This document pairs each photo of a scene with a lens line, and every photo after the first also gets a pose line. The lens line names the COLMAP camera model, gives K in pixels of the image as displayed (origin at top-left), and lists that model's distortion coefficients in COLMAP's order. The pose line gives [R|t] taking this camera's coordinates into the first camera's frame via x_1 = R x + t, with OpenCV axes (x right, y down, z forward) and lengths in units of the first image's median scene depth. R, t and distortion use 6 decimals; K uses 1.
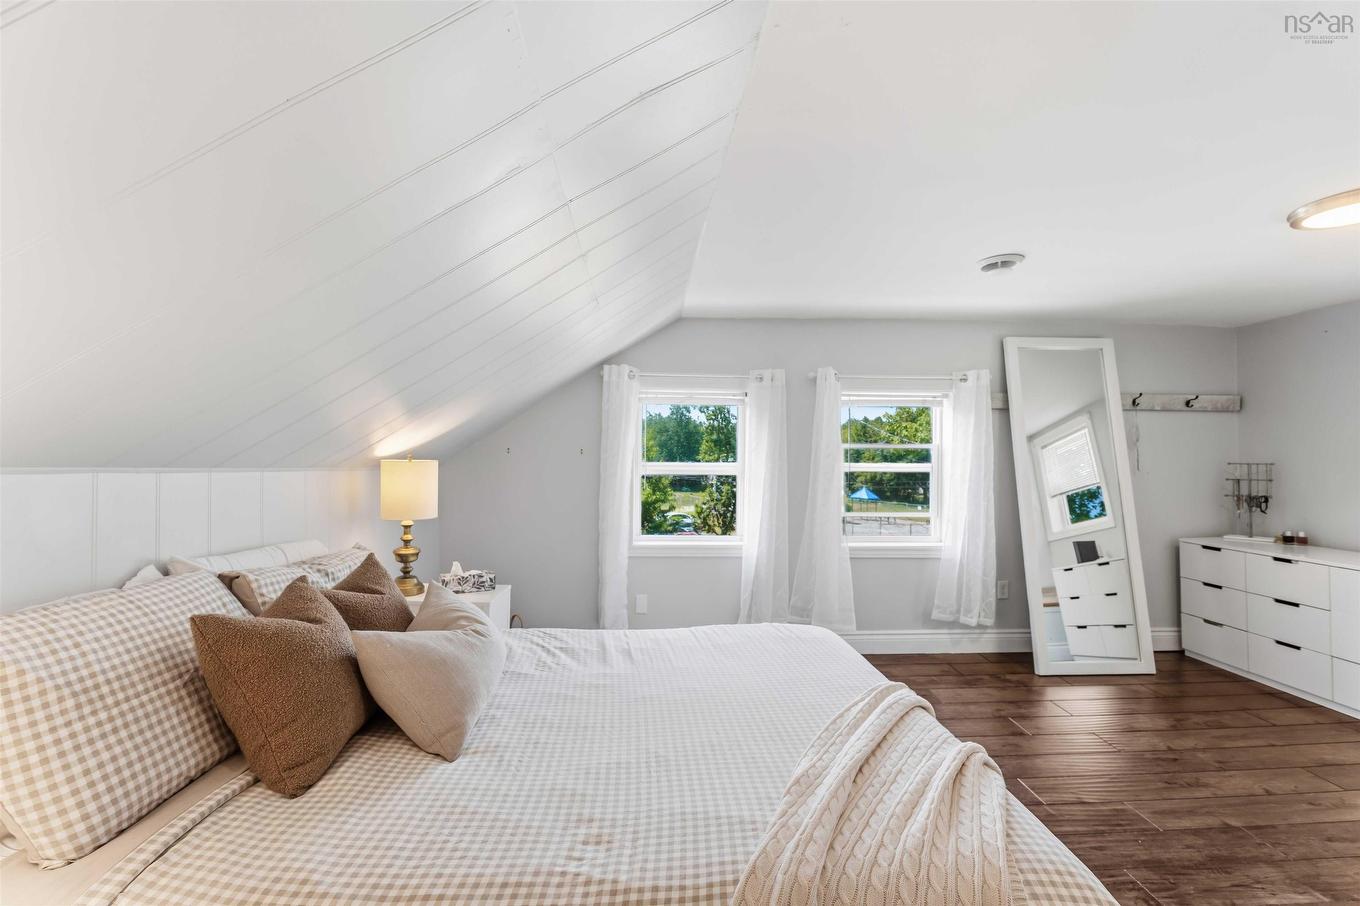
lens RADIAL K [[582.7, 0, 673.4], [0, 582.7, 449.8], [0, 0, 1]] dist [0.008575, -0.001032]
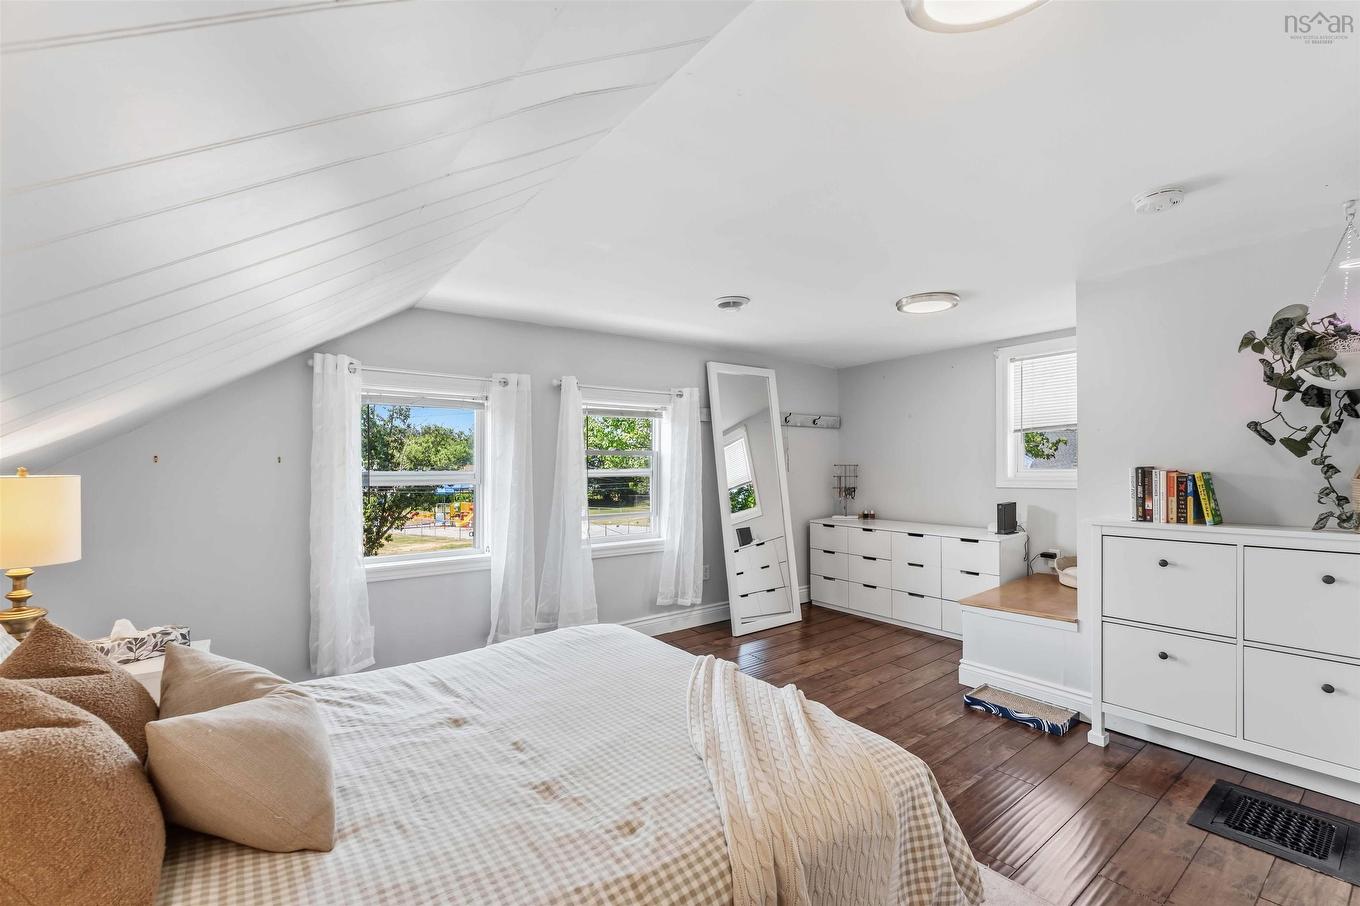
lens RADIAL K [[599.0, 0, 675.7], [0, 599.0, 468.5], [0, 0, 1]] dist [0.002311, 0.001853]
pose [[0.824125, -0.015245, 0.566203, -0.193533], [0.001931, 0.999708, 0.024106, -0.004395], [-0.566405, -0.018772, 0.823913, 0.026328]]
